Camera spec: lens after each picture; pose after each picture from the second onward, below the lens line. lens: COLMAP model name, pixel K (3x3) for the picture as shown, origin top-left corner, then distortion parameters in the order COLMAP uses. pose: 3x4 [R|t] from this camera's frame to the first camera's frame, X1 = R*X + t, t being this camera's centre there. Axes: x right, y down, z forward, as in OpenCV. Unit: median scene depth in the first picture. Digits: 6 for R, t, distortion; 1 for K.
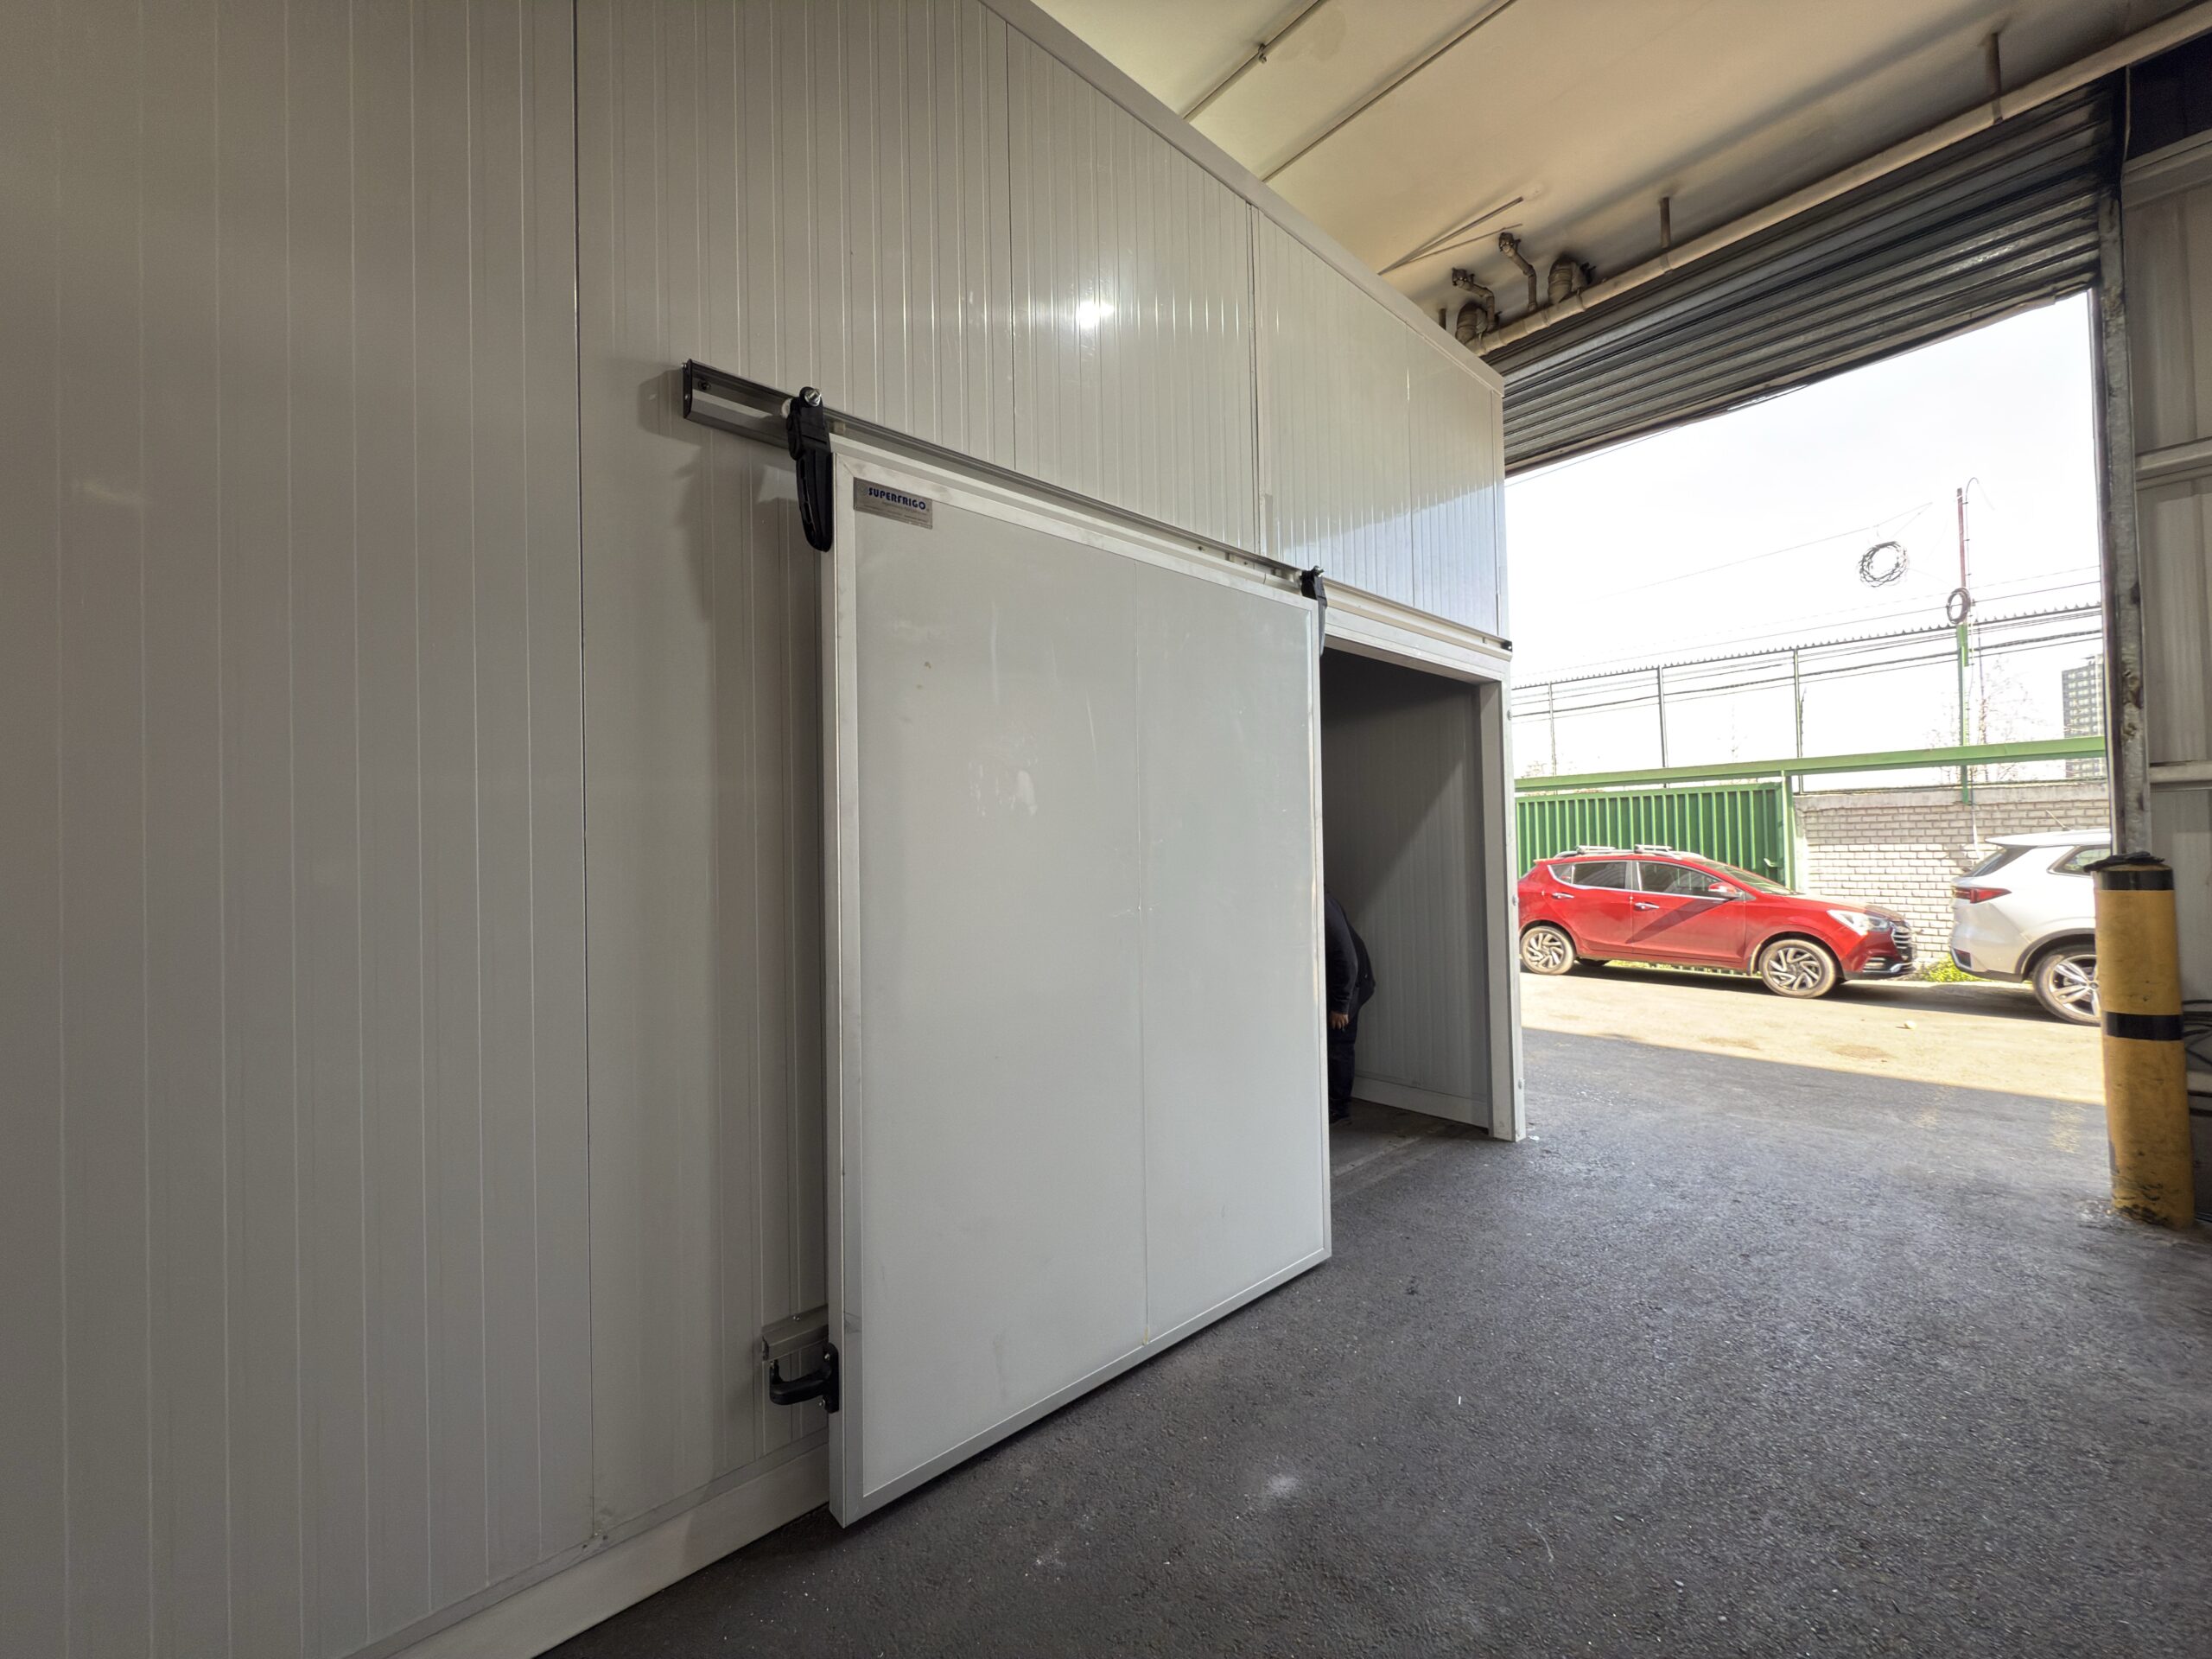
lens RADIAL K [[880.6, 0, 1111.9], [0, 880.6, 836.6], [0, 0, 1]] dist [0.000763, 0.000306]
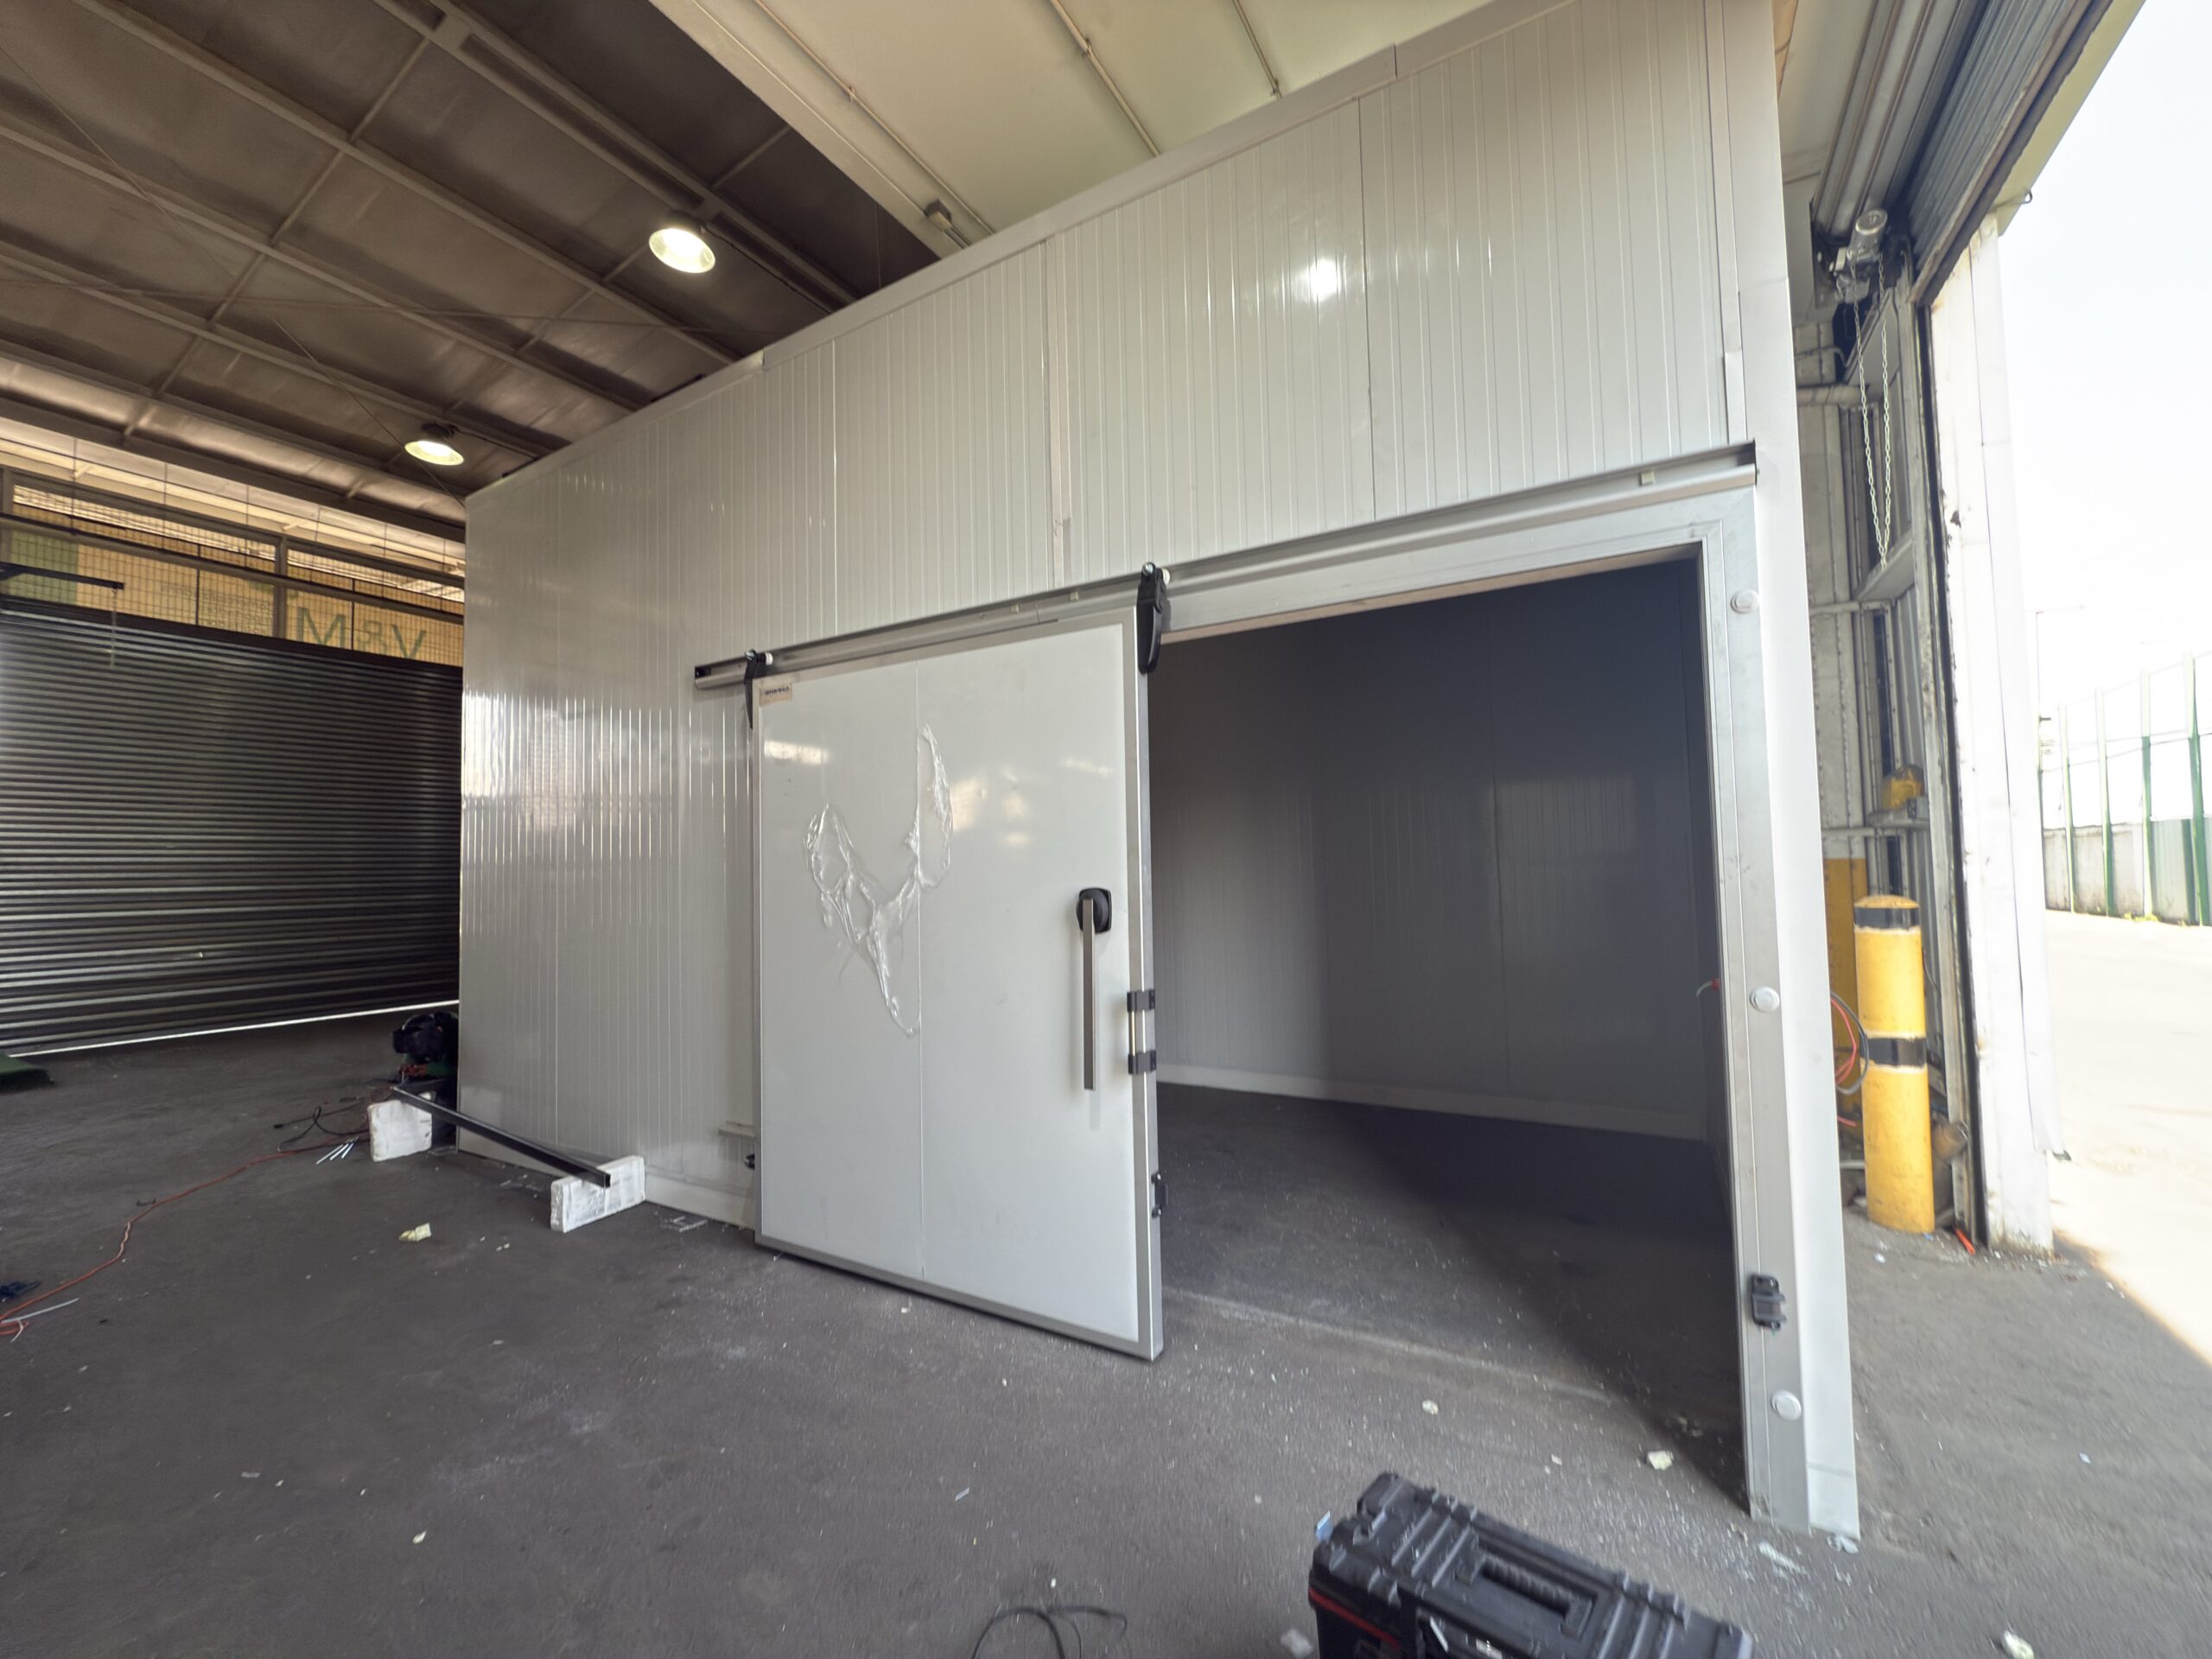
lens RADIAL K [[880.6, 0, 1104.6], [0, 880.6, 829.0], [0, 0, 1]] dist [0.000763, 0.000306]
pose [[0.297905, -0.034857, -0.953959, 1.355354], [0.033434, 0.999101, -0.026065, -0.028293], [0.954010, -0.024129, 0.298803, 0.908674]]
